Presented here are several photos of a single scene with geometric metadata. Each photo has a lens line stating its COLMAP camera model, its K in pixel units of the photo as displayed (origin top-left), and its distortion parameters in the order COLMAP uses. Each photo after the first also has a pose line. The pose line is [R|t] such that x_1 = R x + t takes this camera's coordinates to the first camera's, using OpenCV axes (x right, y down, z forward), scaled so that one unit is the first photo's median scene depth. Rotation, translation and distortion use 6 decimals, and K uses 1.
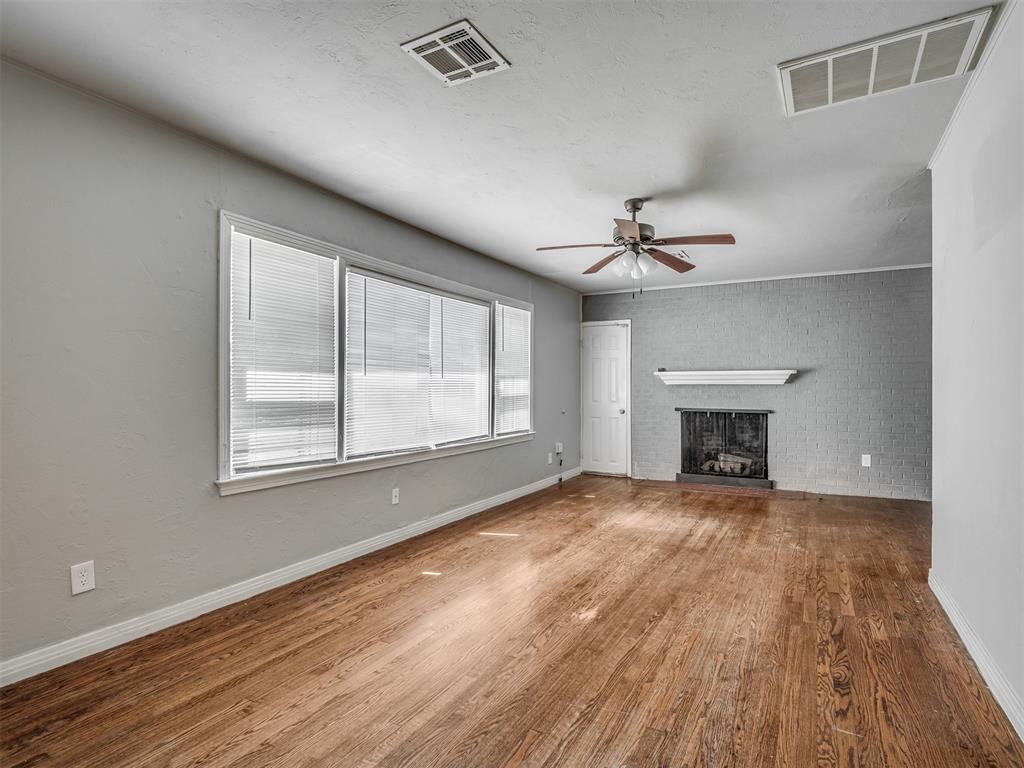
lens RADIAL K [[530.8, 0, 548.2], [0, 530.8, 386.2], [0, 0, 1]] dist [0.006747, -0.012641]
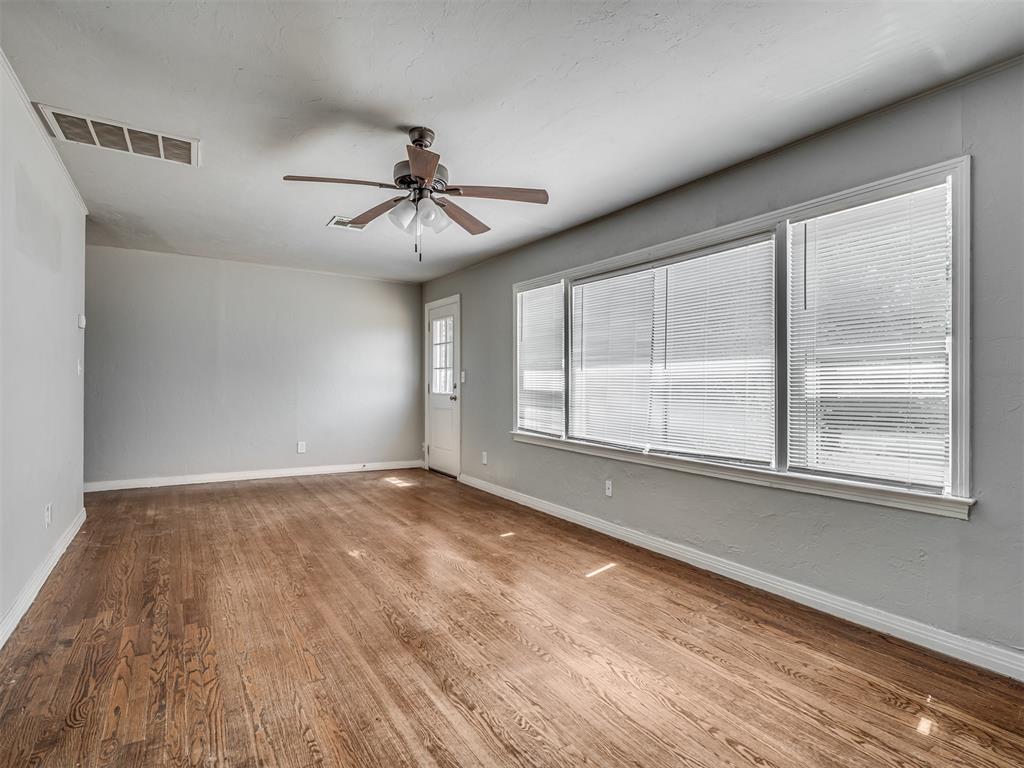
lens RADIAL K [[530.8, 0, 506.9], [0, 530.8, 381.7], [0, 0, 1]] dist [0.006747, -0.012641]
pose [[-0.521422, -0.006578, -0.853274, 0.632480], [-0.002927, 0.999978, -0.005920, 0.009912], [0.853294, -0.000590, -0.521430, 1.269921]]
